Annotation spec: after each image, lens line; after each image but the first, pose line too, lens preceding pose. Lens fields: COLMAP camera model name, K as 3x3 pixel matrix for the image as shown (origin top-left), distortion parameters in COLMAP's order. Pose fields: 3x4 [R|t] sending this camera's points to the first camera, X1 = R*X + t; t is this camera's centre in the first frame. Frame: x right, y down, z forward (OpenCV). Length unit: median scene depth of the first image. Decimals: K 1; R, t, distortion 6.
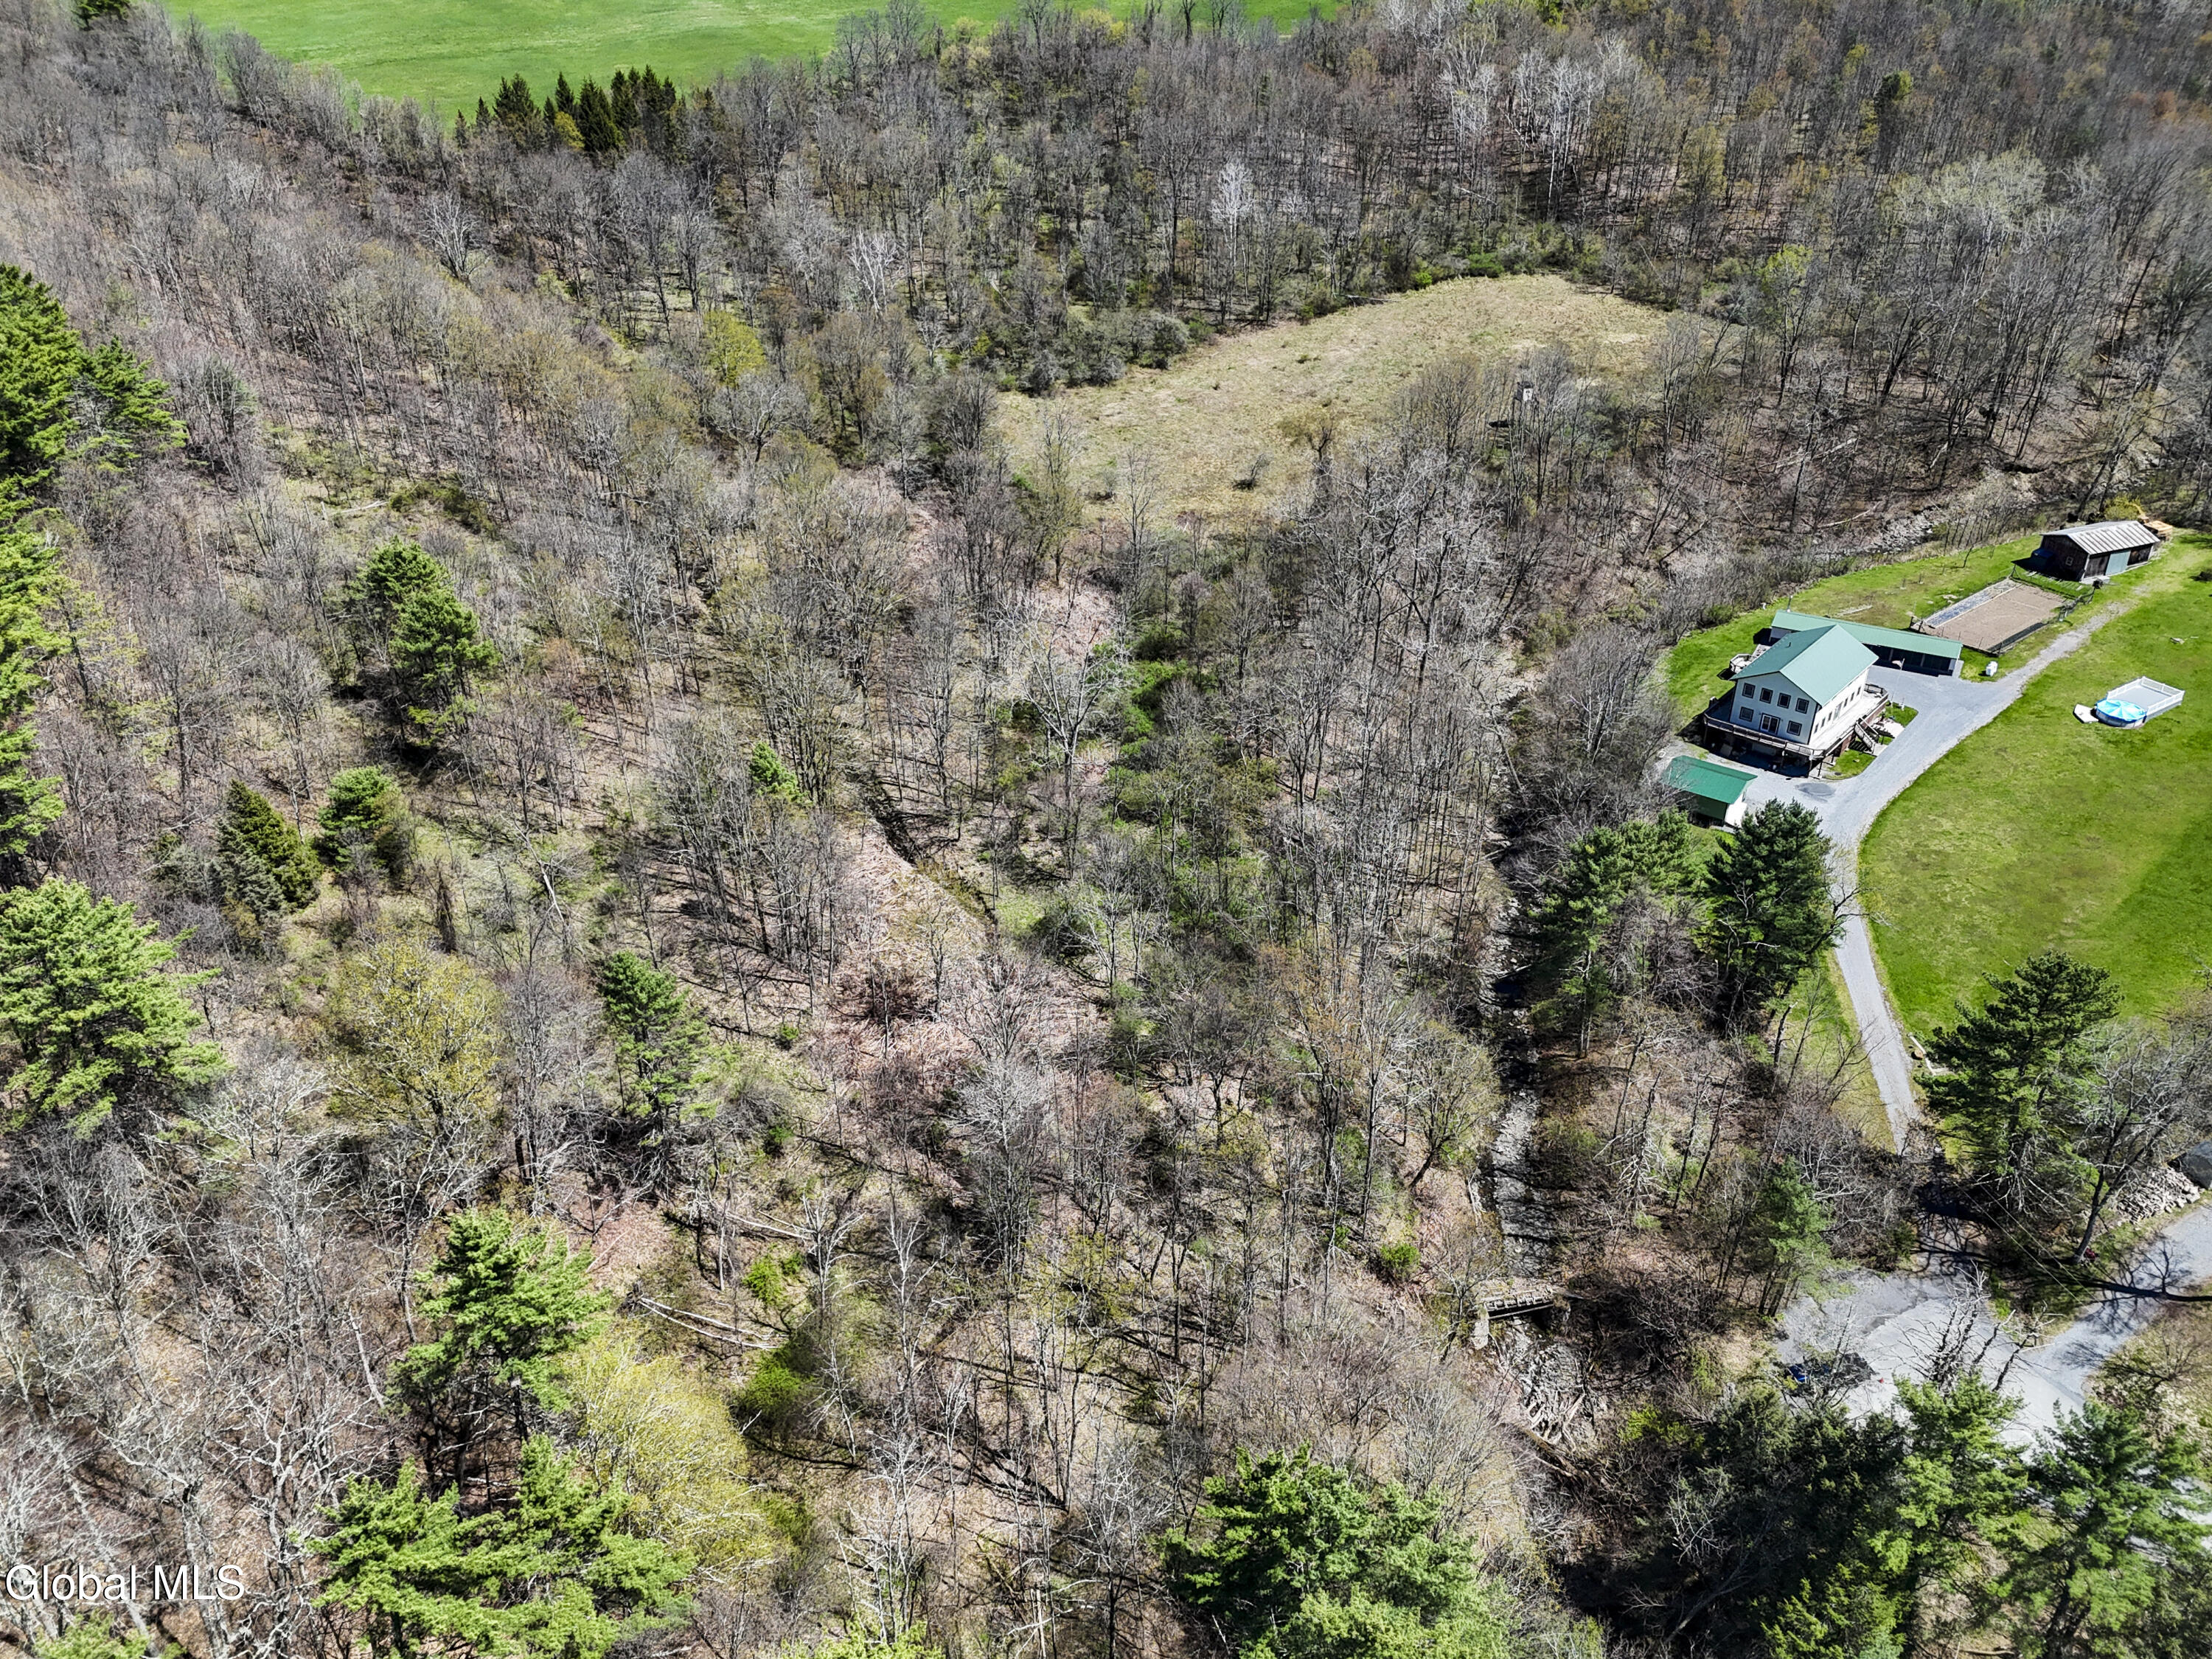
lens RADIAL K [[1615.3, 0, 1106.0], [0, 1615.3, 829.5], [0, 0, 1]] dist [0.074819, -0.074561]
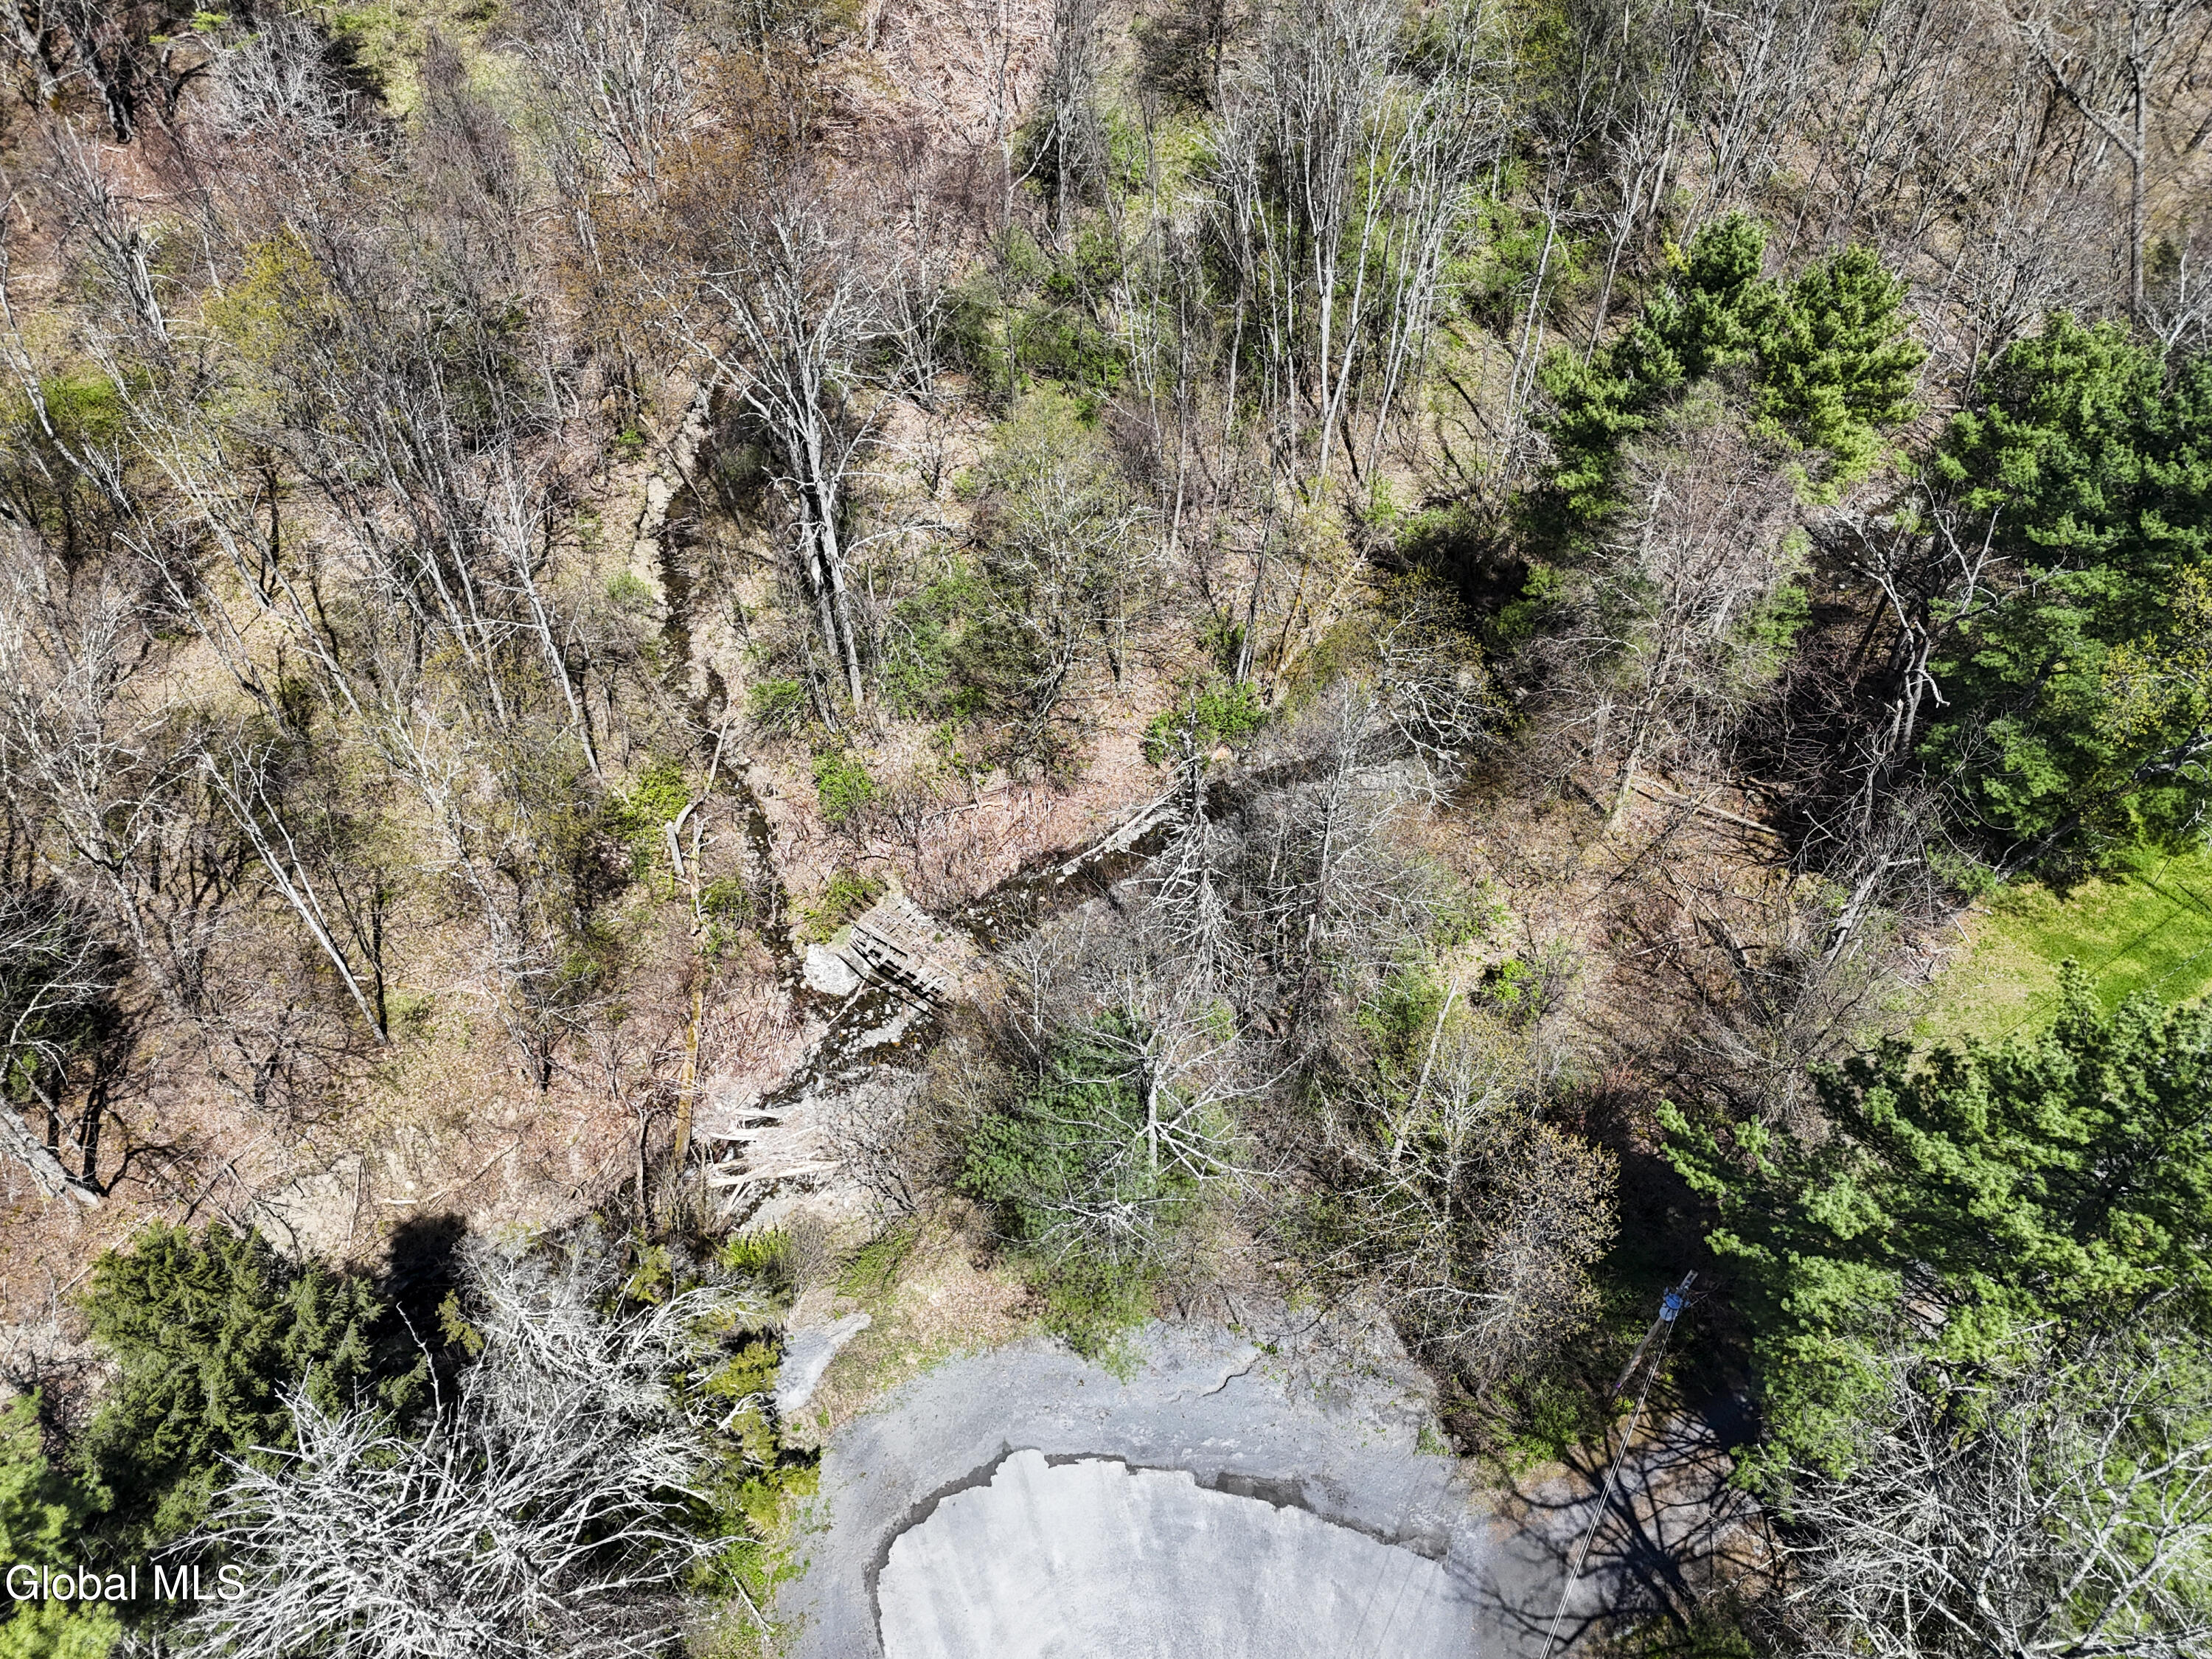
lens RADIAL K [[1698.9, 0, 1097.0], [0, 1698.9, 802.3], [0, 0, 1]] dist [0.065183, -0.000883]
pose [[0.681436, 0.550201, -0.482622, 0.295675], [-0.393521, 0.831441, 0.392233, 0.008230], [0.617079, -0.077360, 0.783090, 0.352986]]
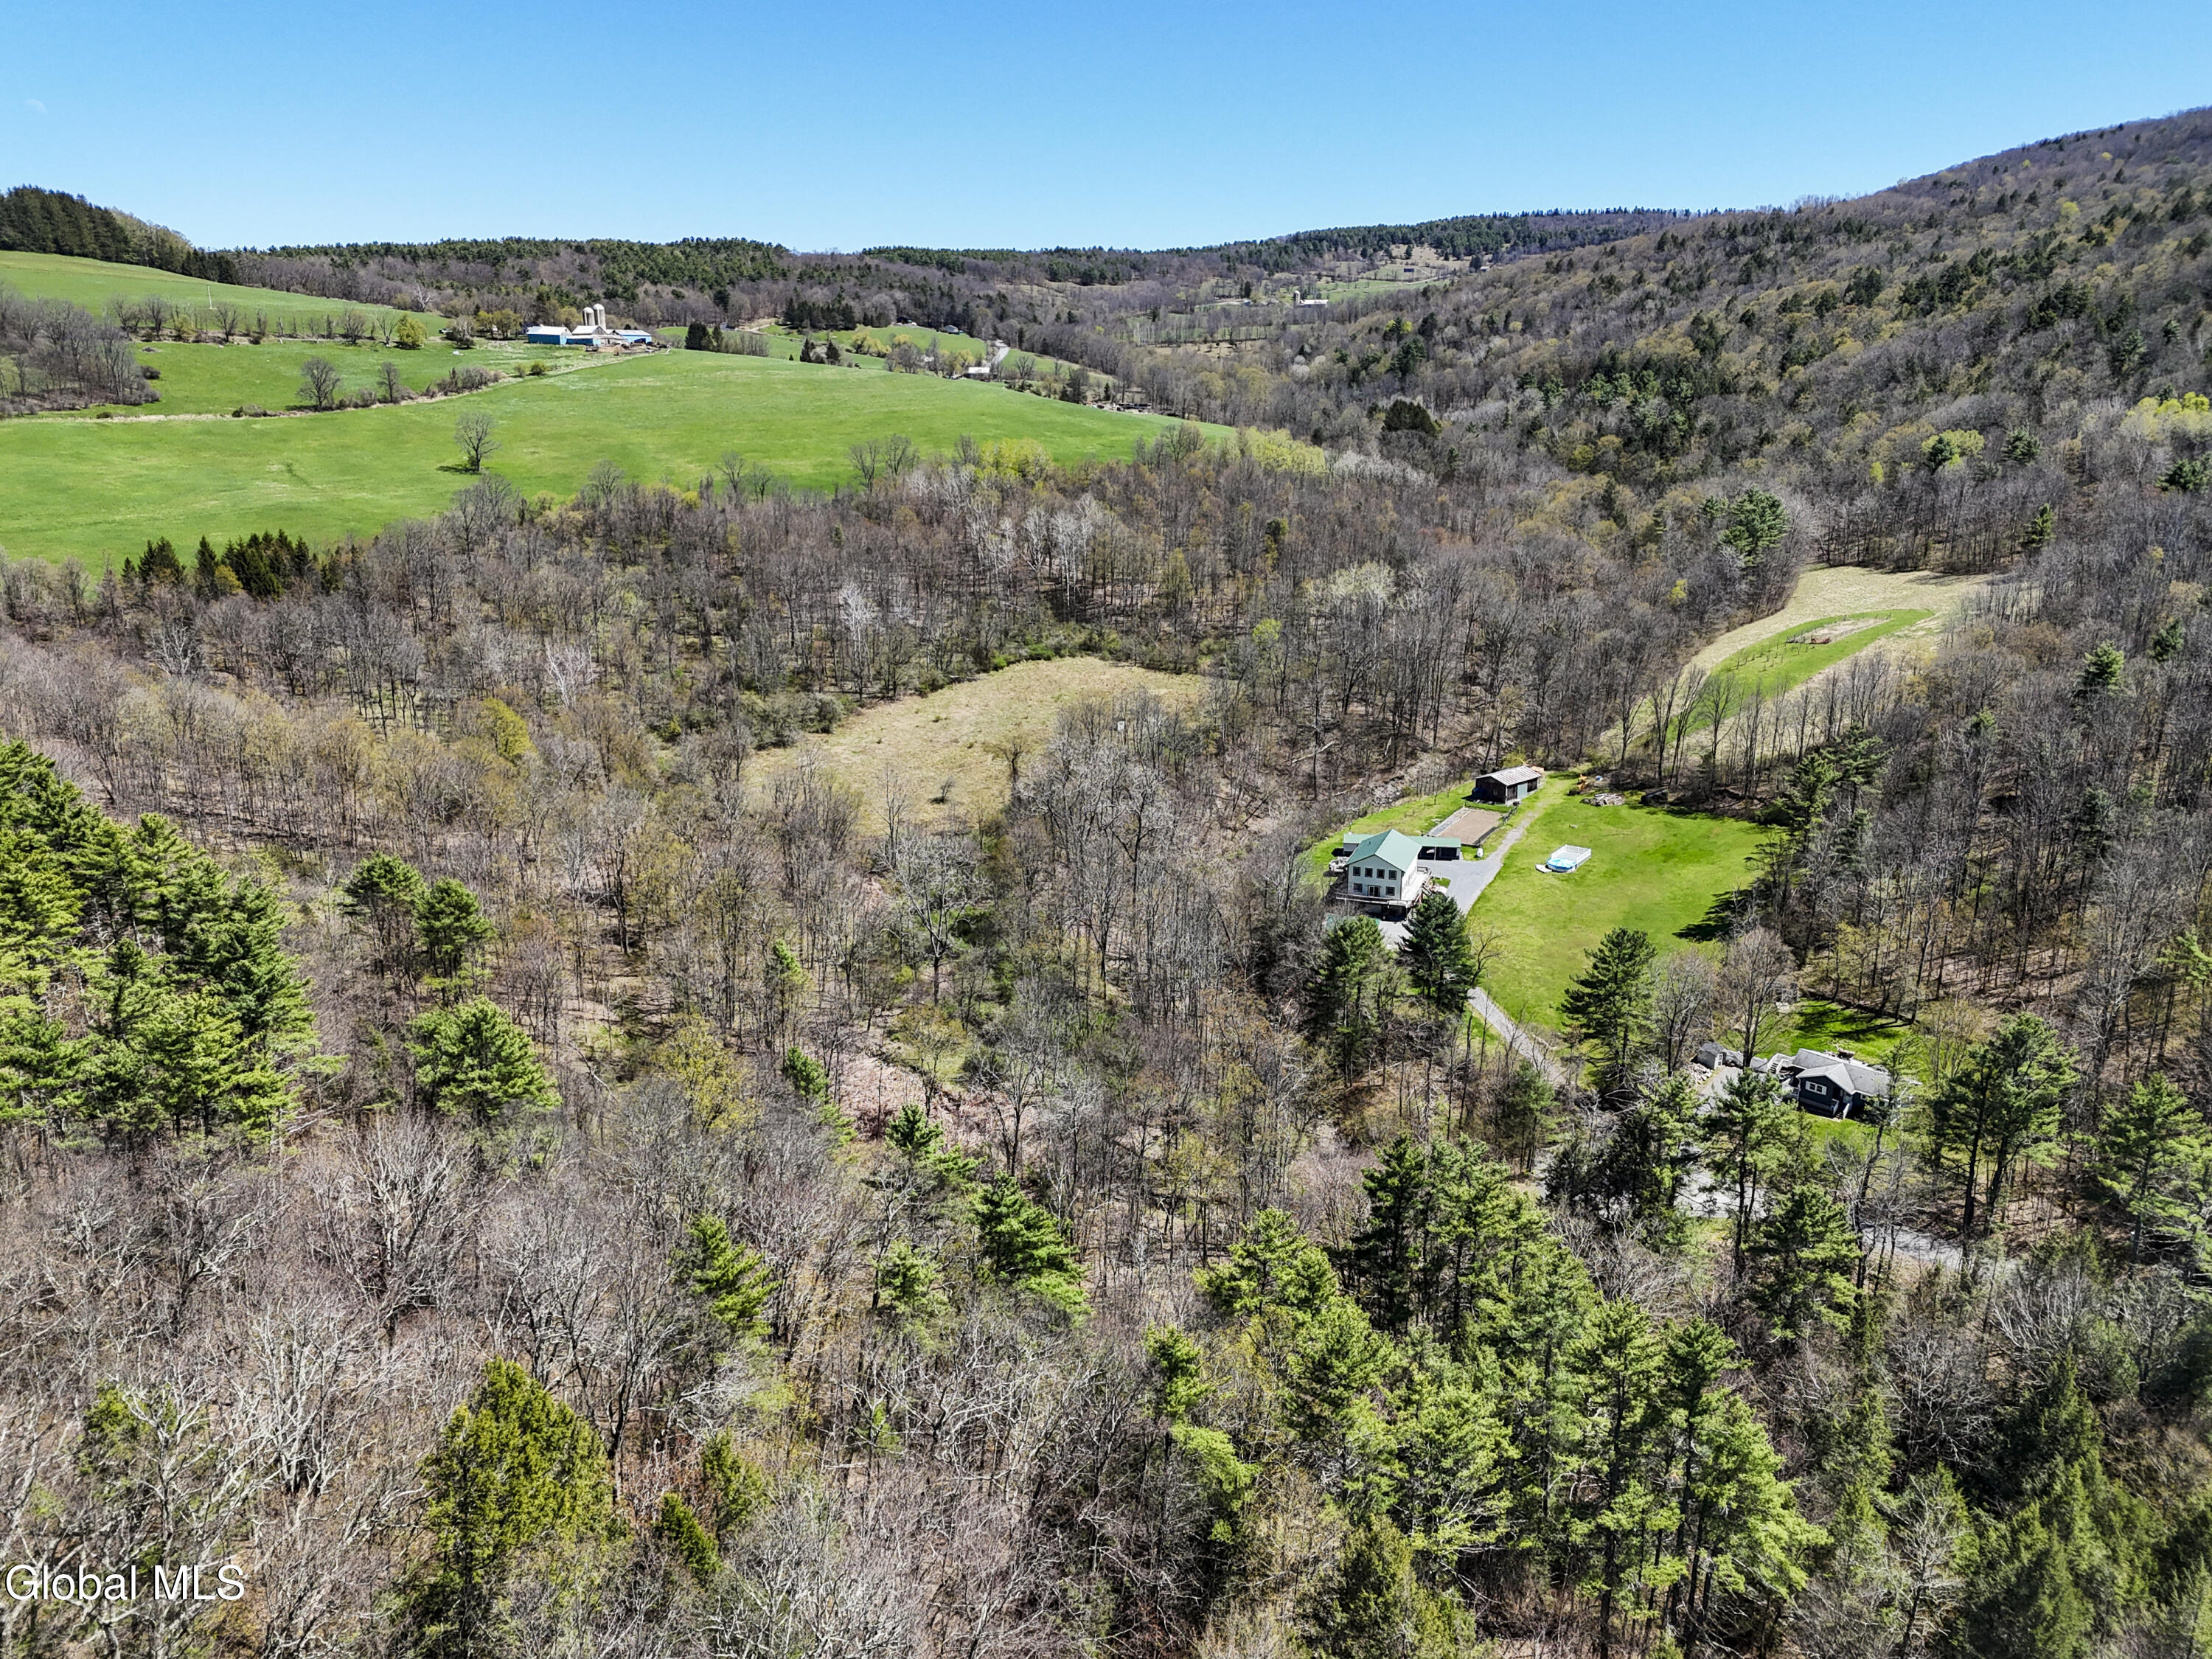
lens RADIAL K [[1612.2, 0, 1106.0], [0, 1612.2, 829.5], [0, 0, 1]] dist [0.067543, -0.057213]
pose [[0.926975, -0.088346, 0.364571, -0.291567], [0.181278, 0.956356, -0.229174, 0.143808], [-0.328414, 0.278527, 0.902534, -0.223350]]
